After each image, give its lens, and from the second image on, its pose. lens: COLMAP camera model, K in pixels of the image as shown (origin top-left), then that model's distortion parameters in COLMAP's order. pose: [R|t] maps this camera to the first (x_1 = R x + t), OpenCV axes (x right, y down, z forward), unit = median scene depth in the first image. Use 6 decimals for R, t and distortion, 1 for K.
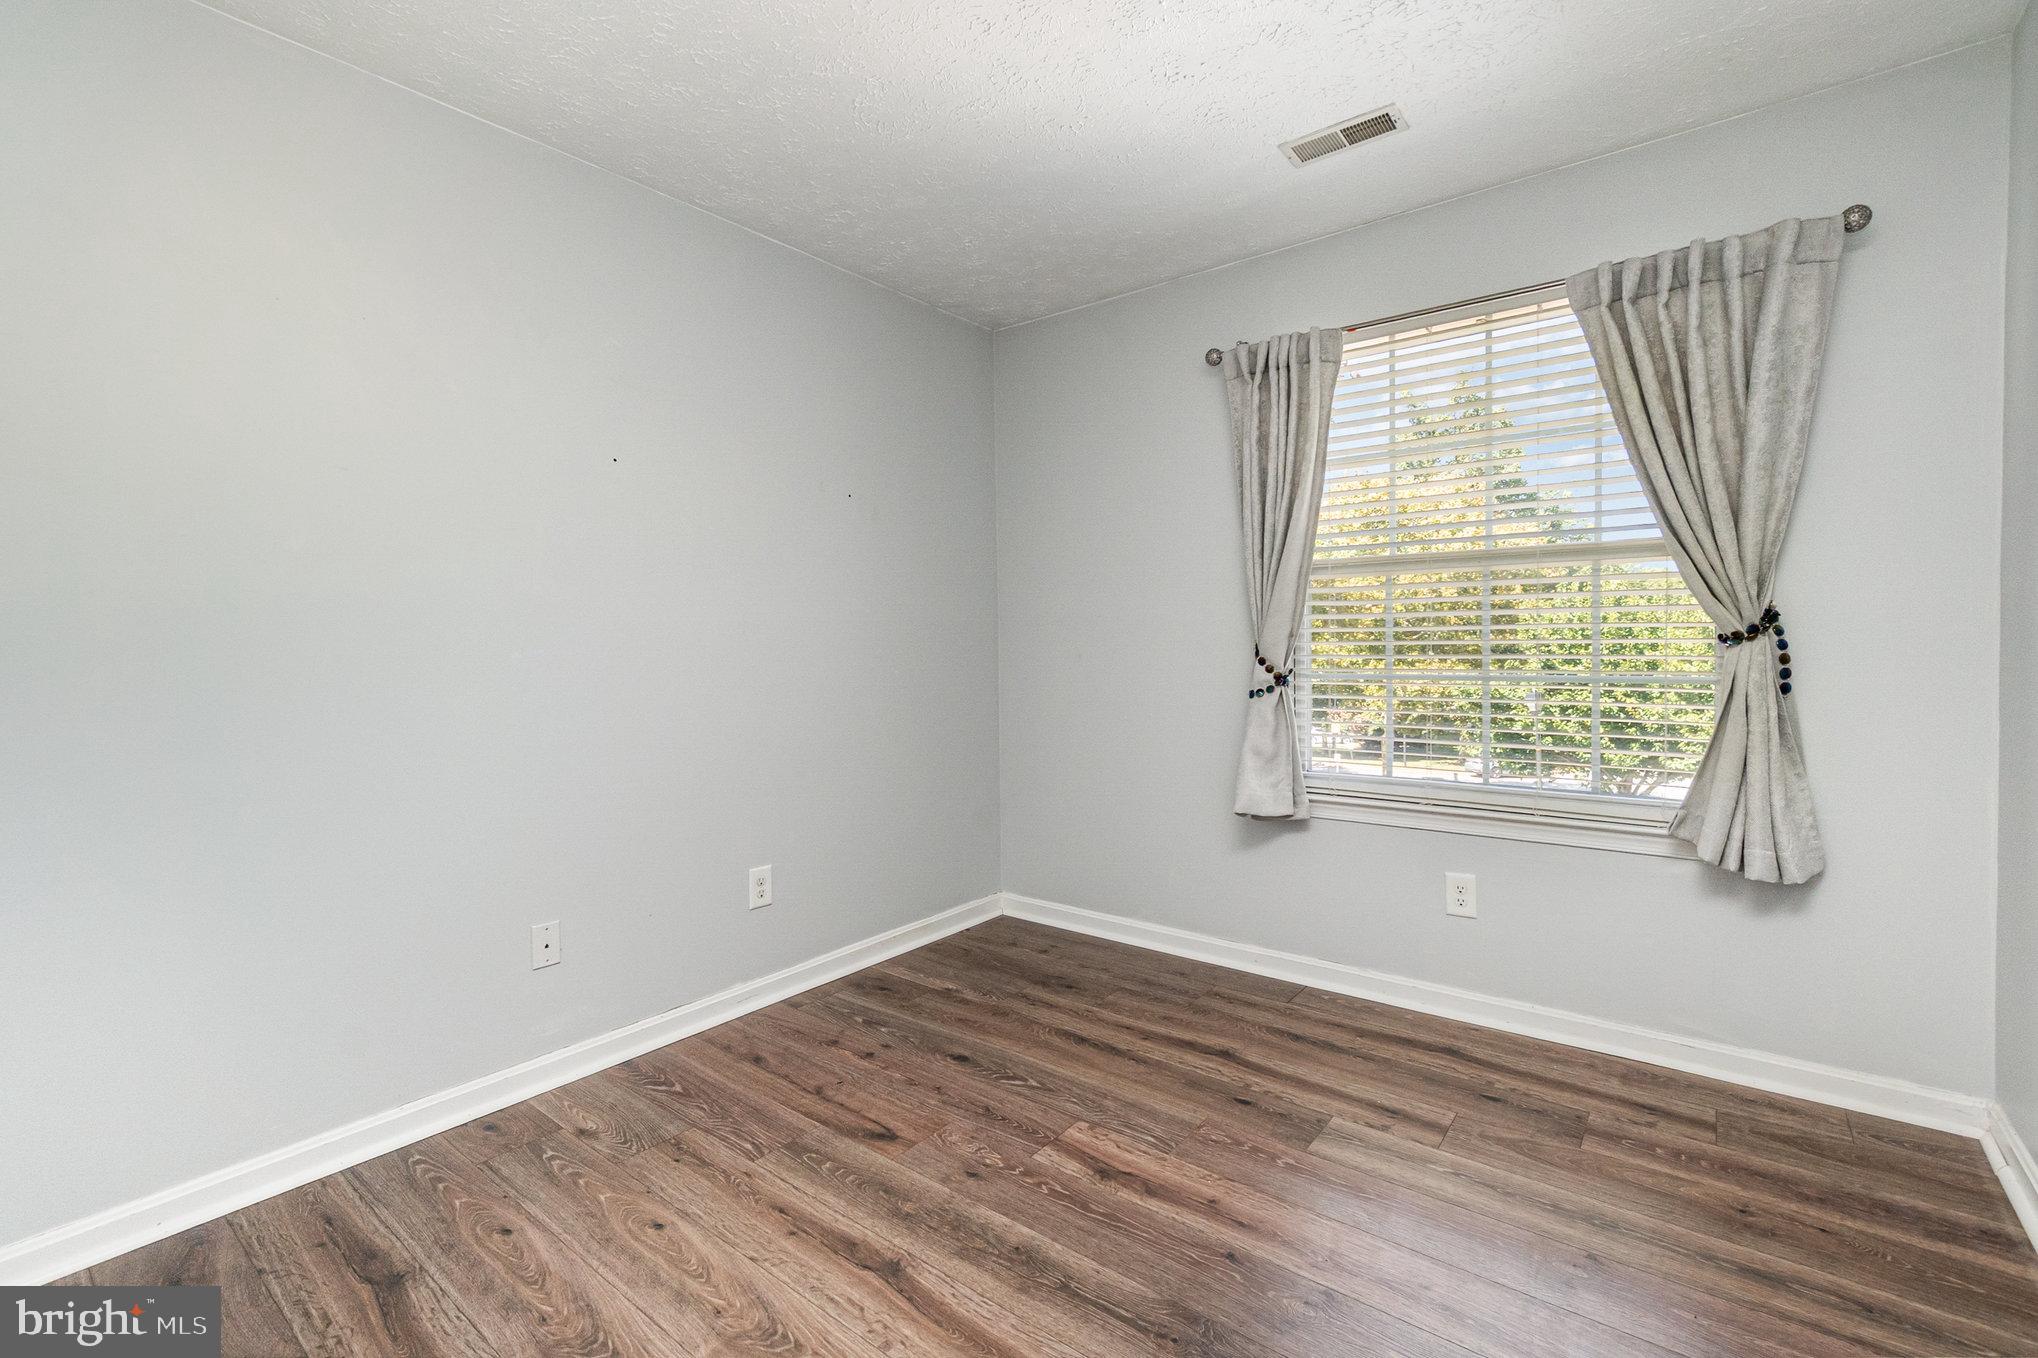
lens RADIAL K [[899.2, 0, 999.8], [0, 899.2, 674.1], [0, 0, 1]] dist [-0.002670, -0.000042]
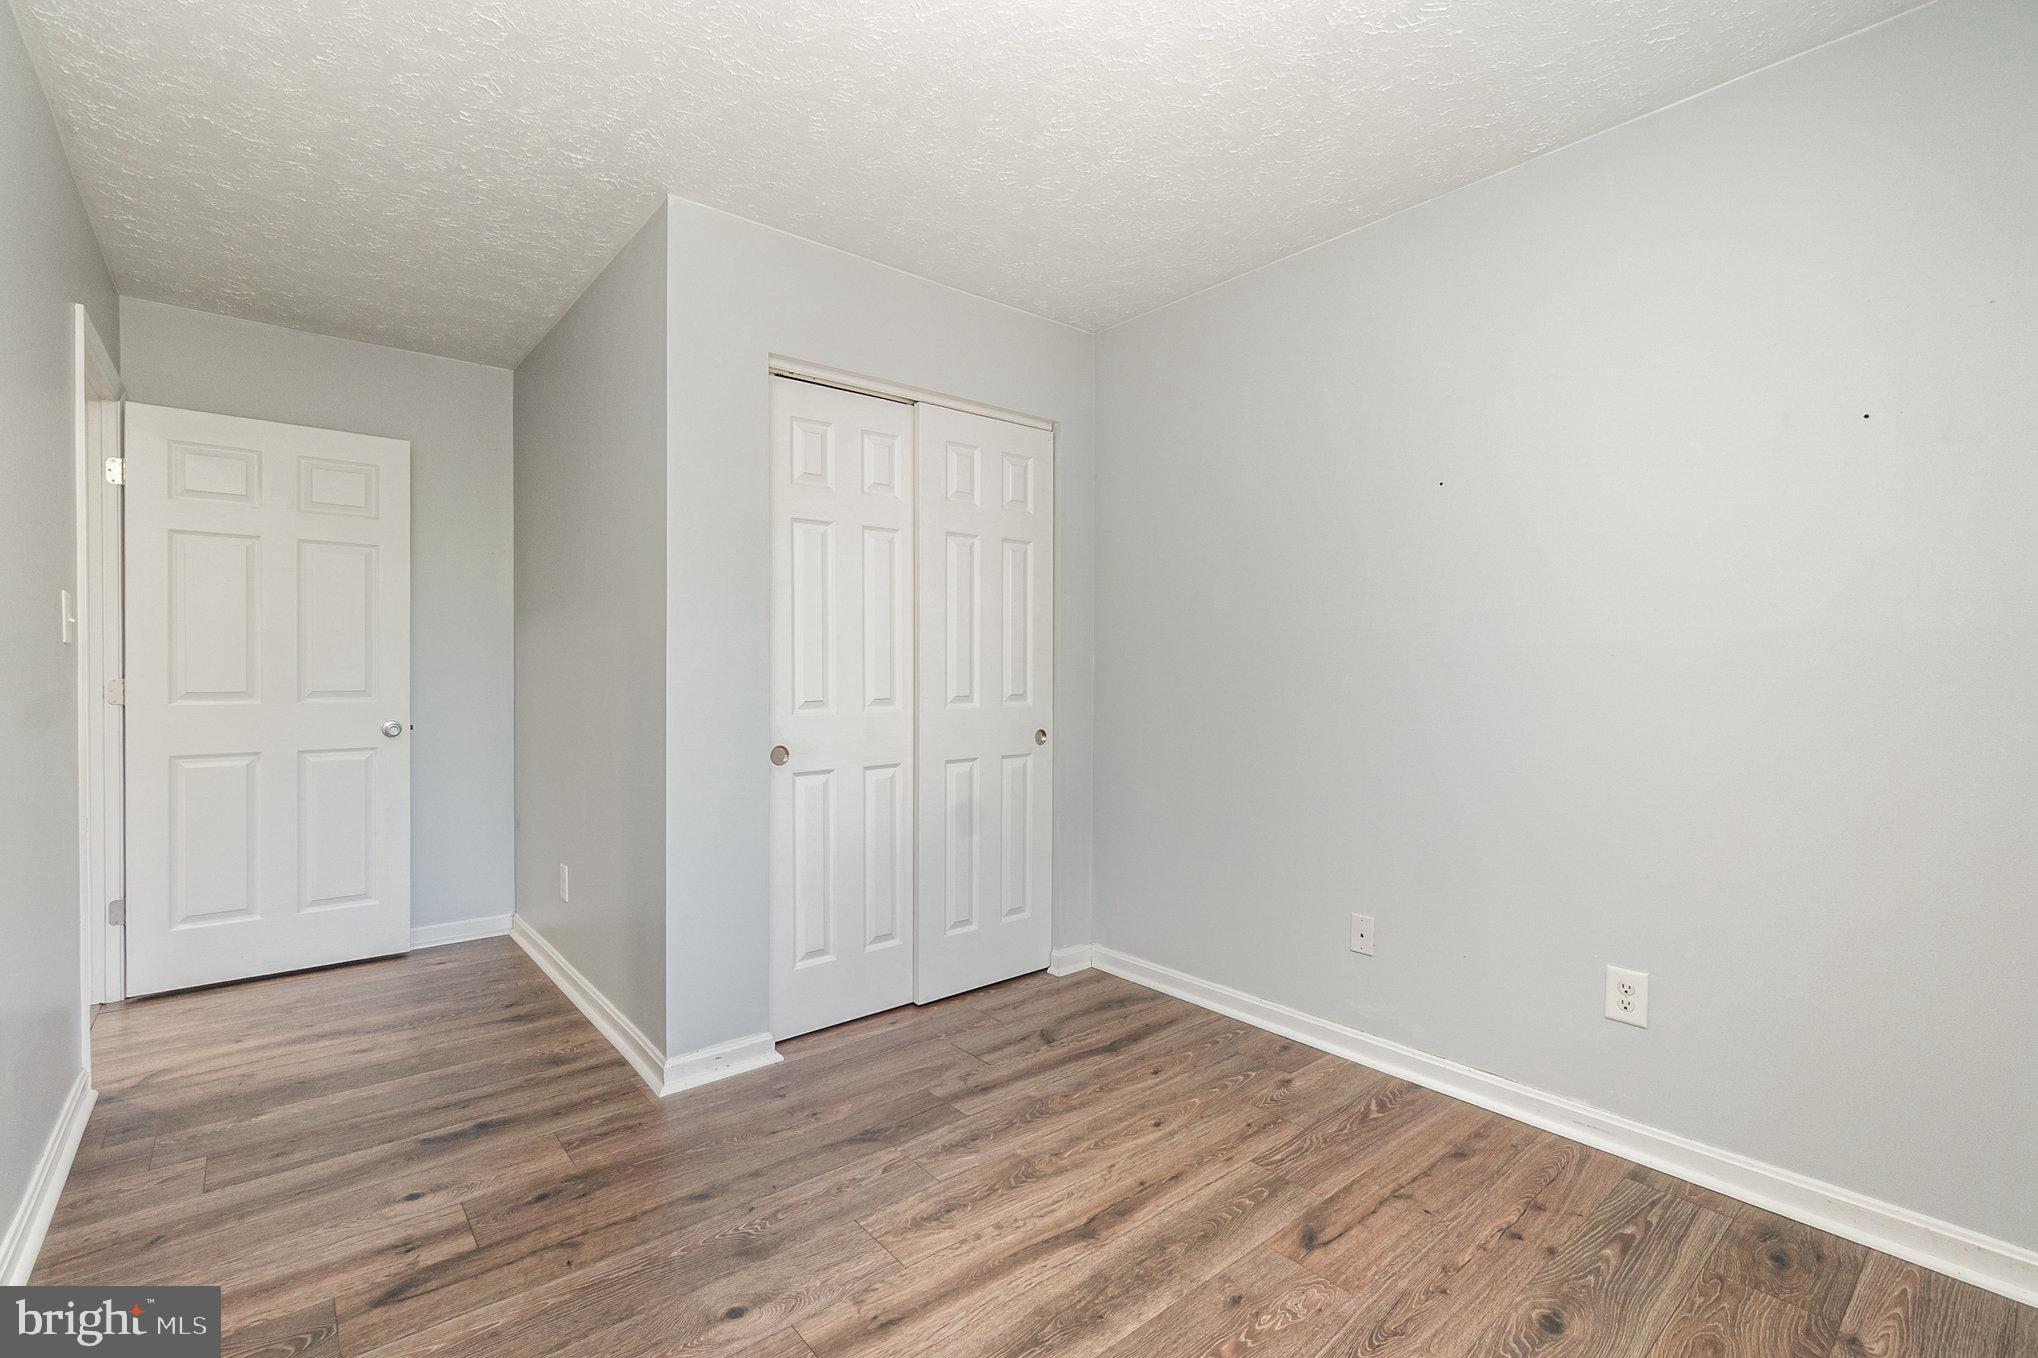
lens RADIAL K [[899.2, 0, 999.8], [0, 899.2, 668.6], [0, 0, 1]] dist [-0.002670, -0.000042]
pose [[-0.202305, 0.010085, -0.979271, 0.766280], [-0.033544, 0.999289, 0.017221, -0.040907], [0.978748, 0.036332, -0.201822, 0.852928]]
